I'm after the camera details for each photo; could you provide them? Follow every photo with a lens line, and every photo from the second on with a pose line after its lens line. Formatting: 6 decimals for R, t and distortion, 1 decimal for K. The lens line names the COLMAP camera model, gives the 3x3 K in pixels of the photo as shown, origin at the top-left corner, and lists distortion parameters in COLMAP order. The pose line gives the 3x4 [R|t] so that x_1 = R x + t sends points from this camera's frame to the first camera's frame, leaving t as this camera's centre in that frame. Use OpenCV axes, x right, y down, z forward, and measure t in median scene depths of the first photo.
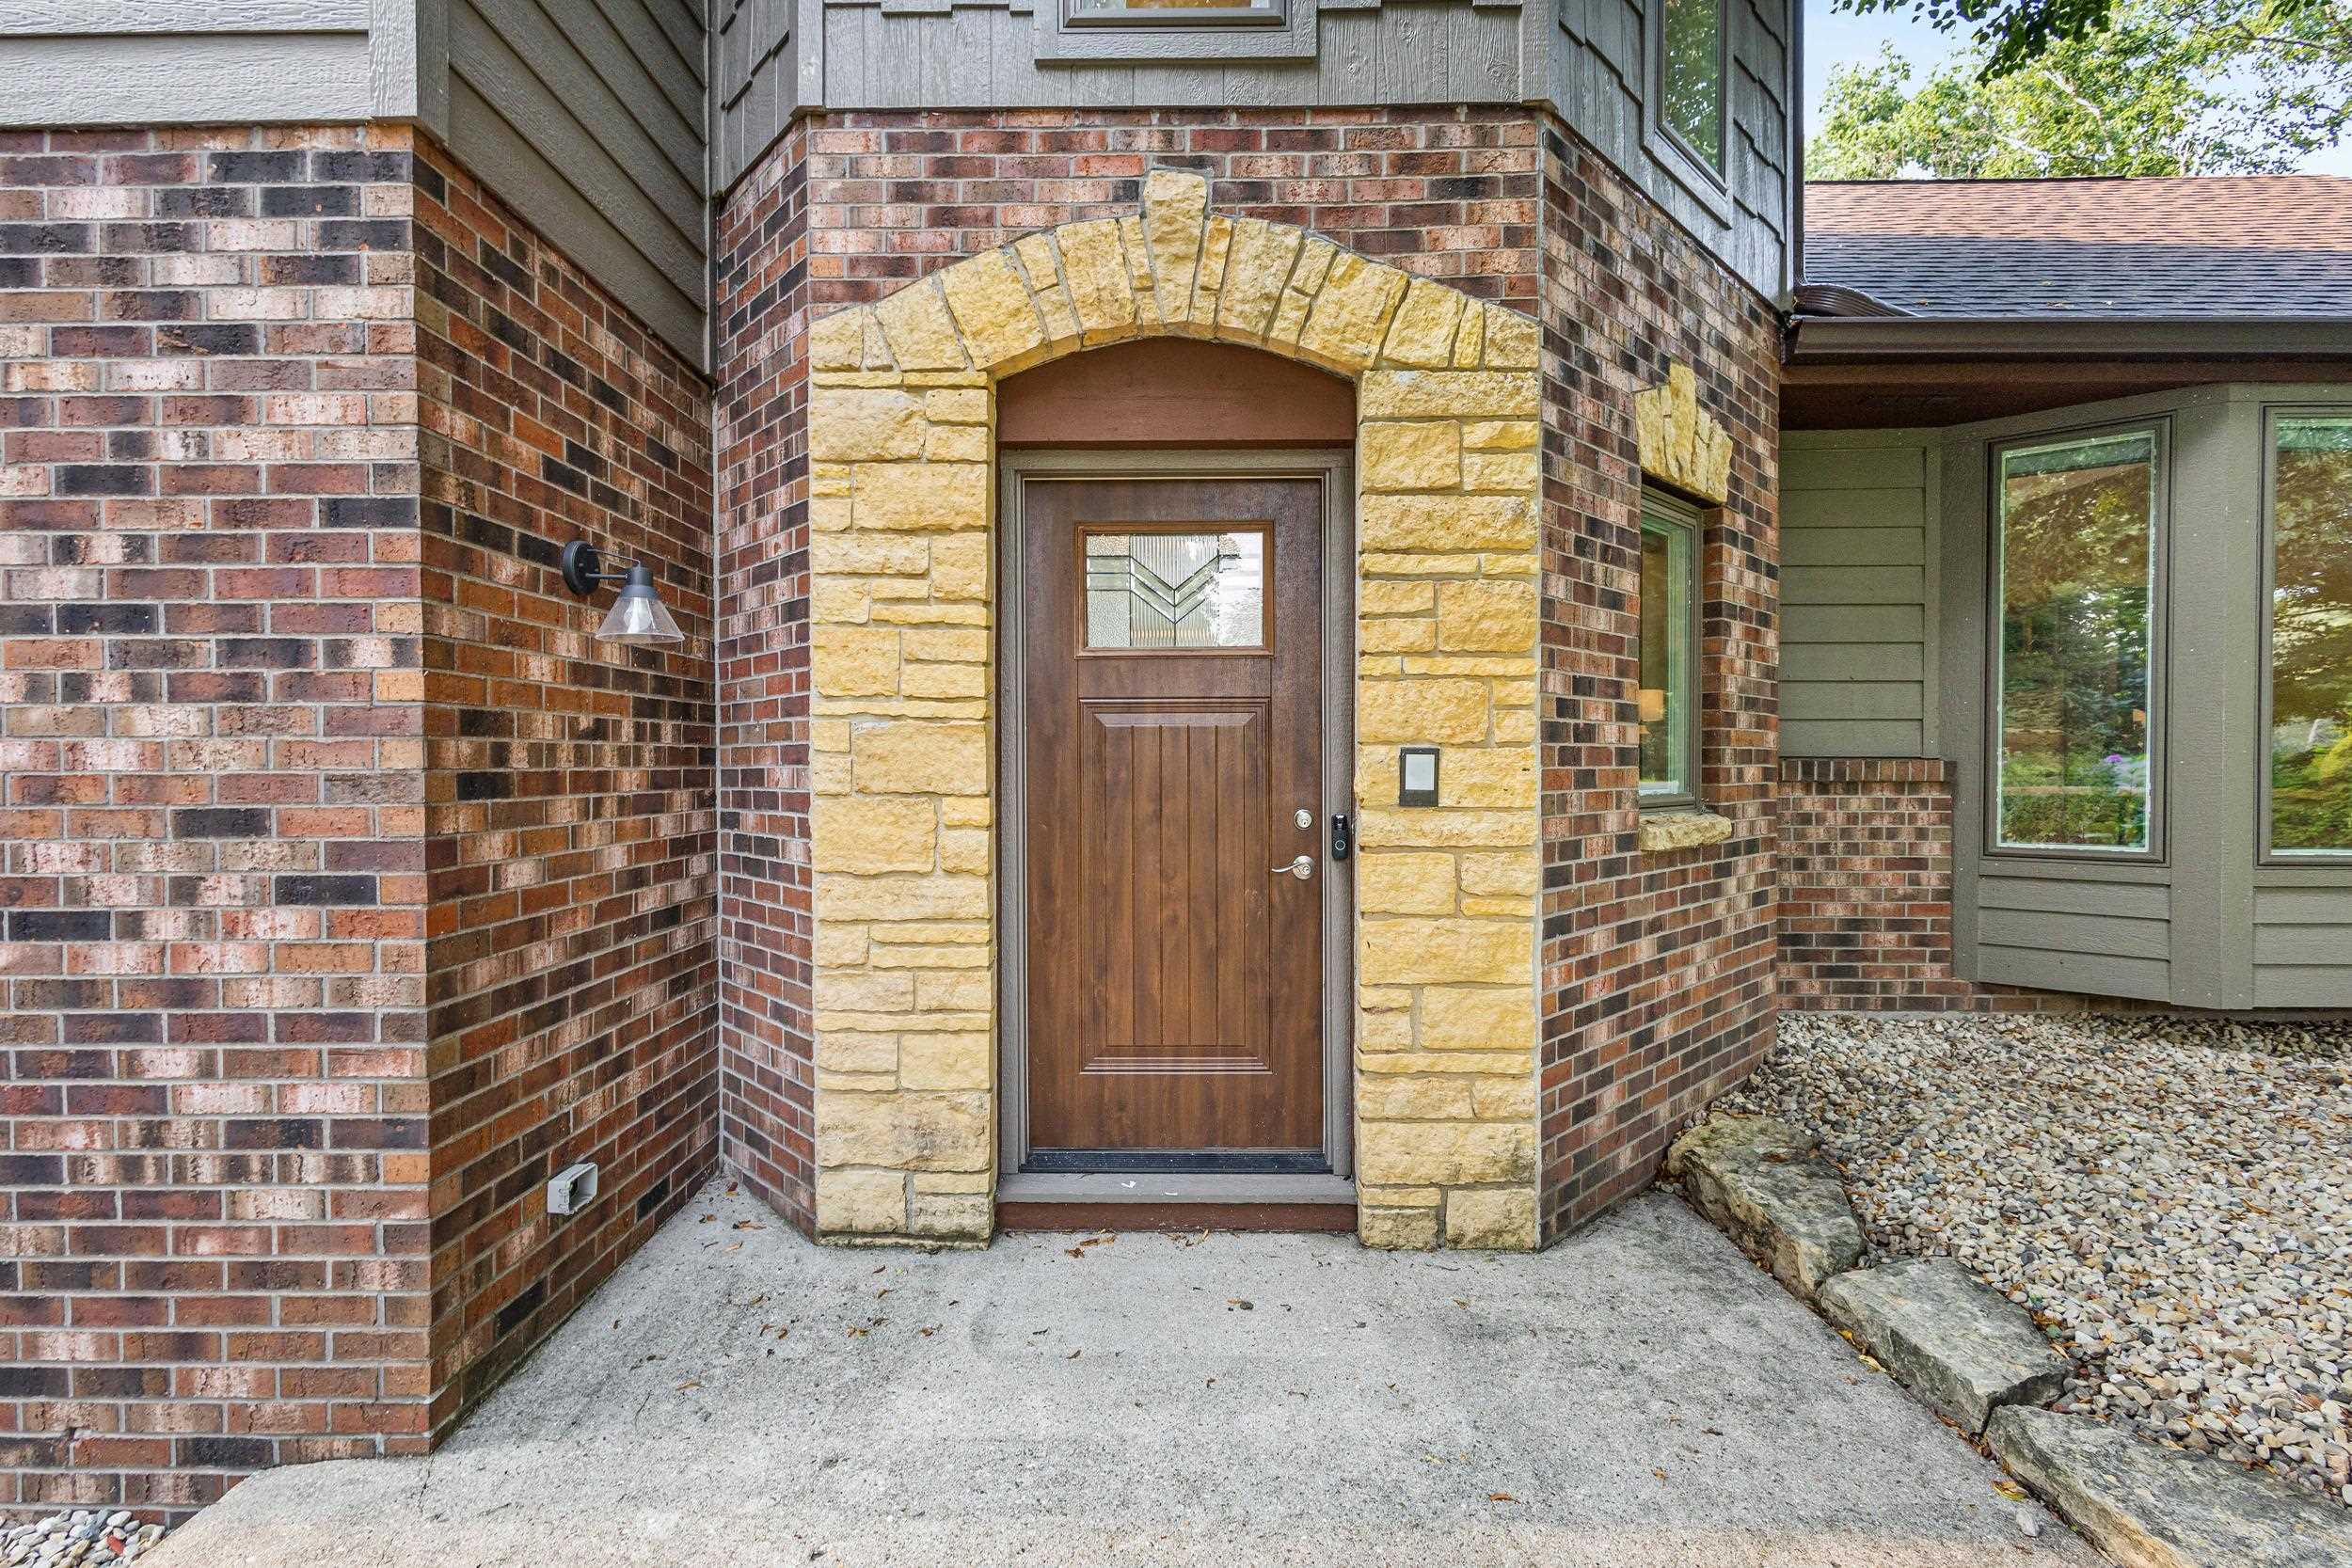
lens RADIAL K [[1081.6, 0, 1163.3], [0, 1081.6, 775.4], [0, 0, 1]] dist [0.007193, -0.001232]
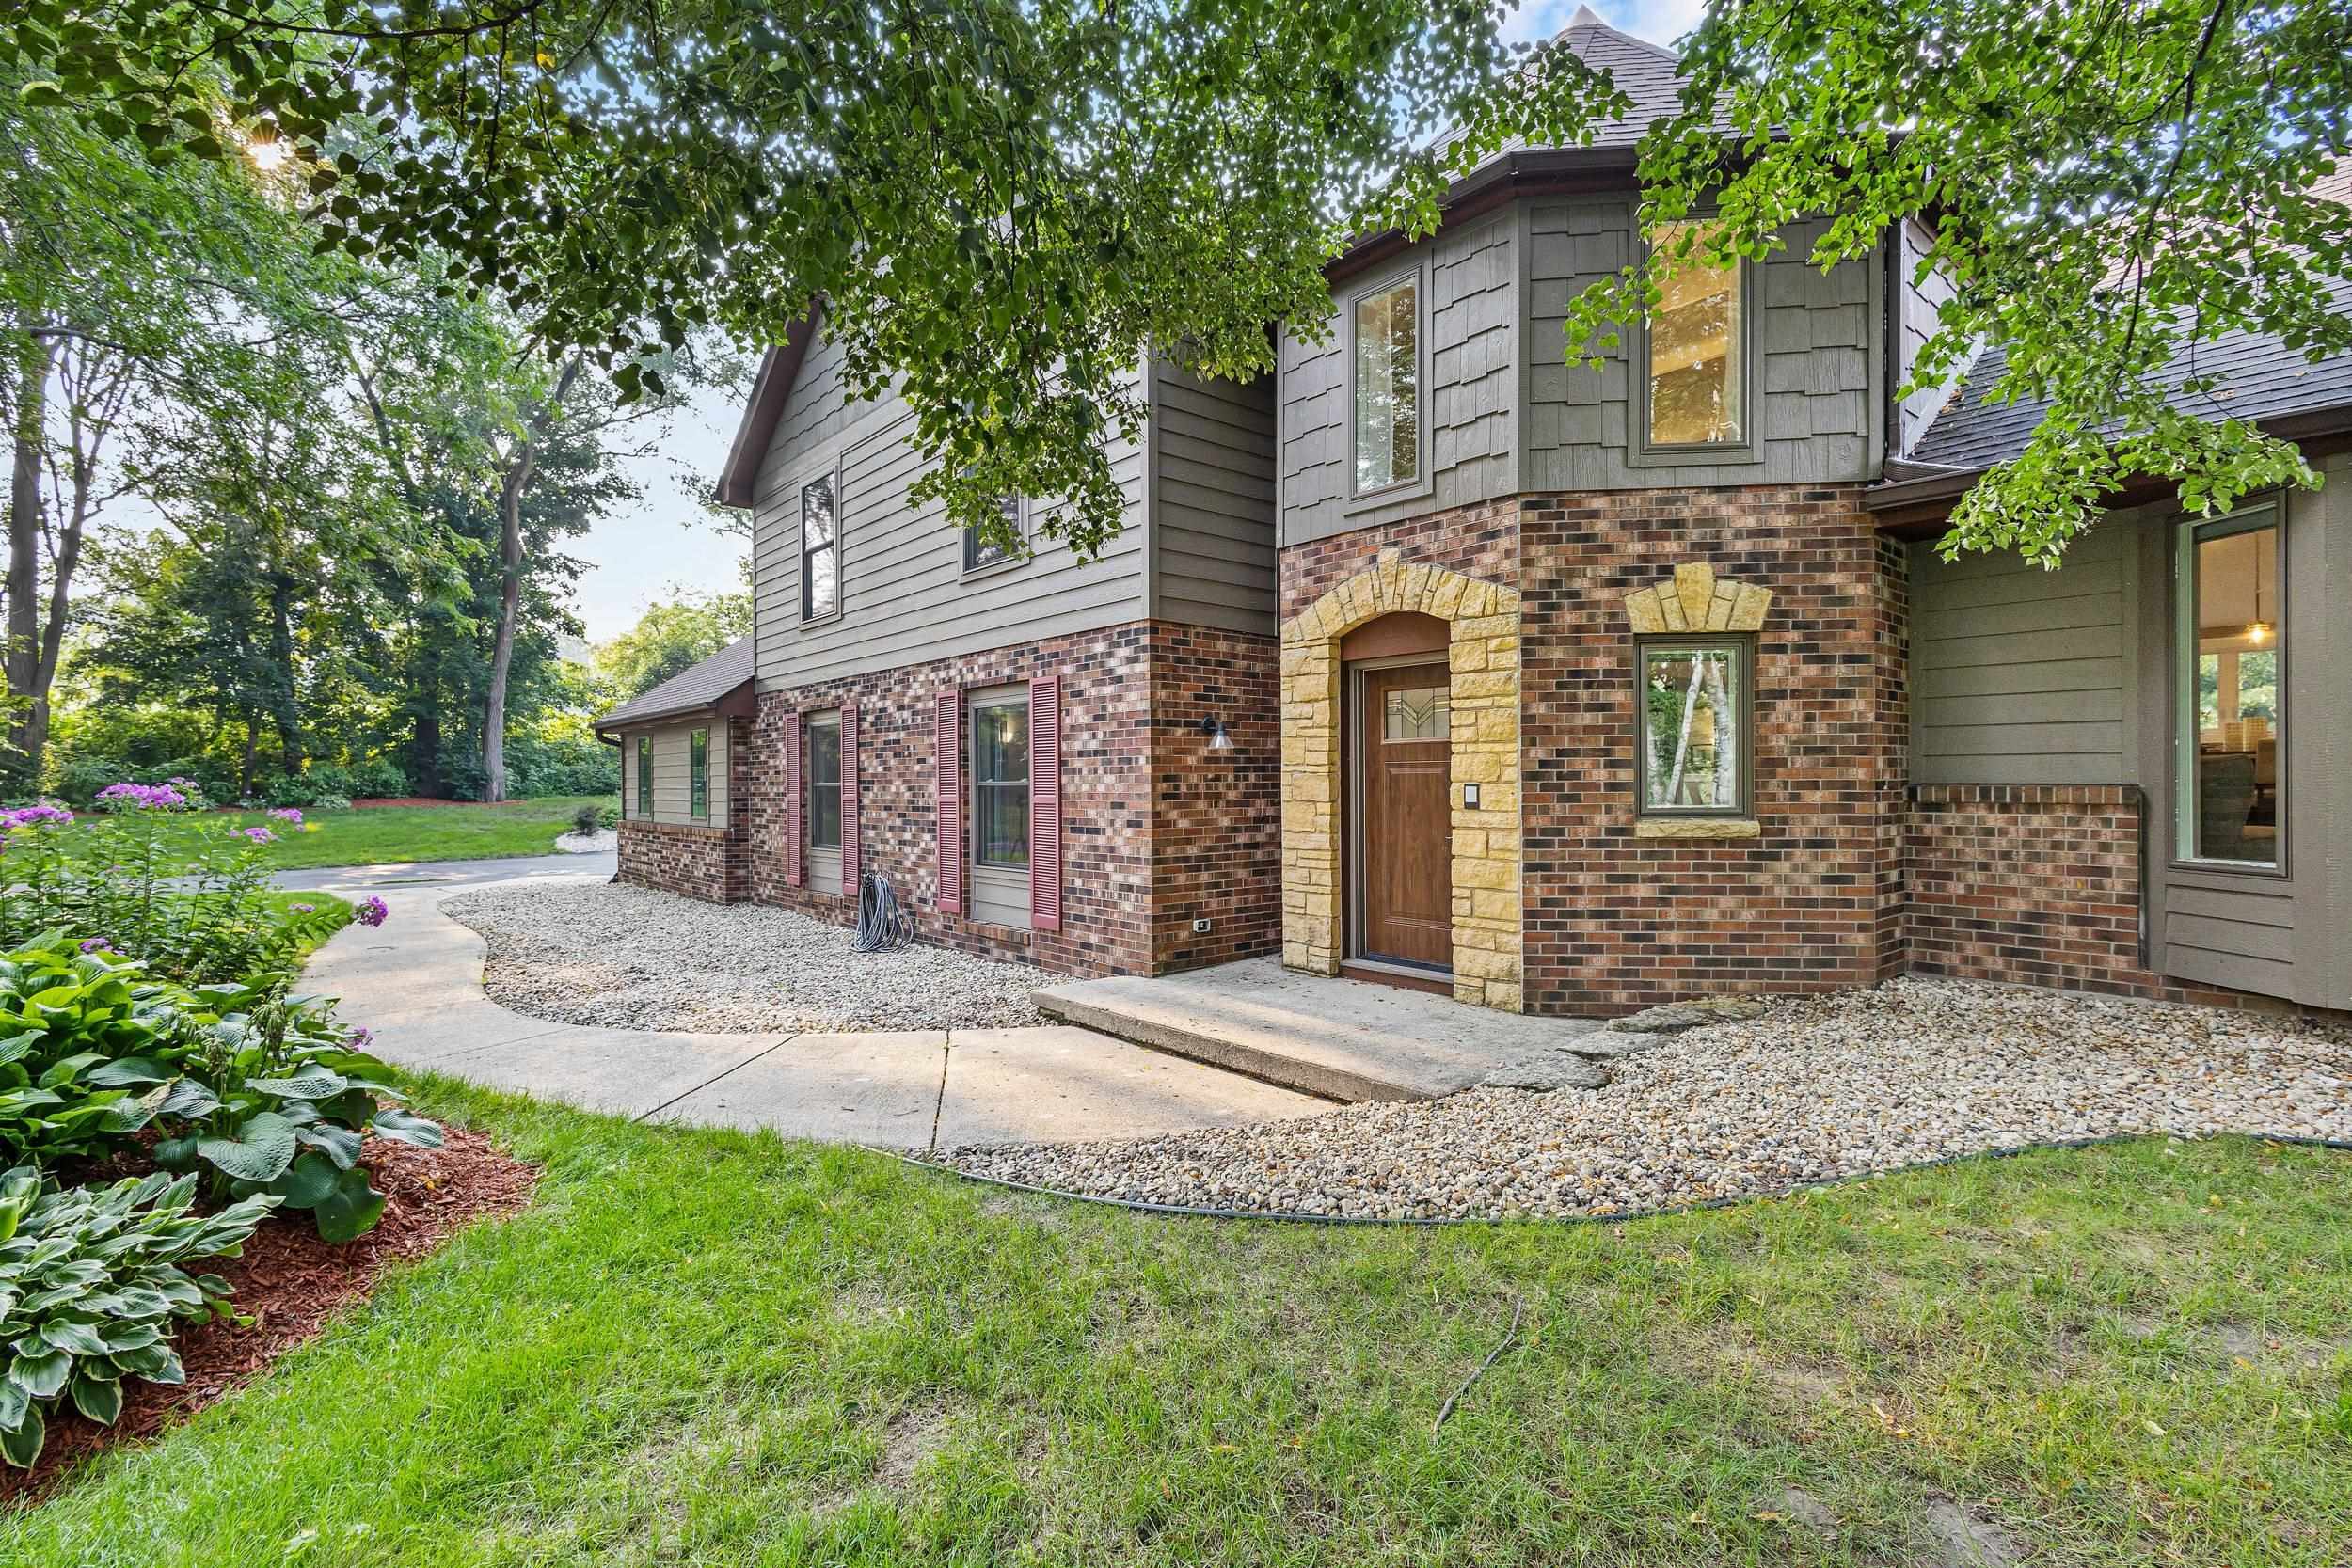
lens RADIAL K [[1081.6, 0, 1163.3], [0, 1081.6, 775.4], [0, 0, 1]] dist [0.007193, -0.001232]
pose [[0.643237, -0.006047, -0.765643, 1.564994], [-0.003456, 0.999936, -0.010801, -0.015984], [0.765659, 0.009594, 0.643175, -0.965542]]
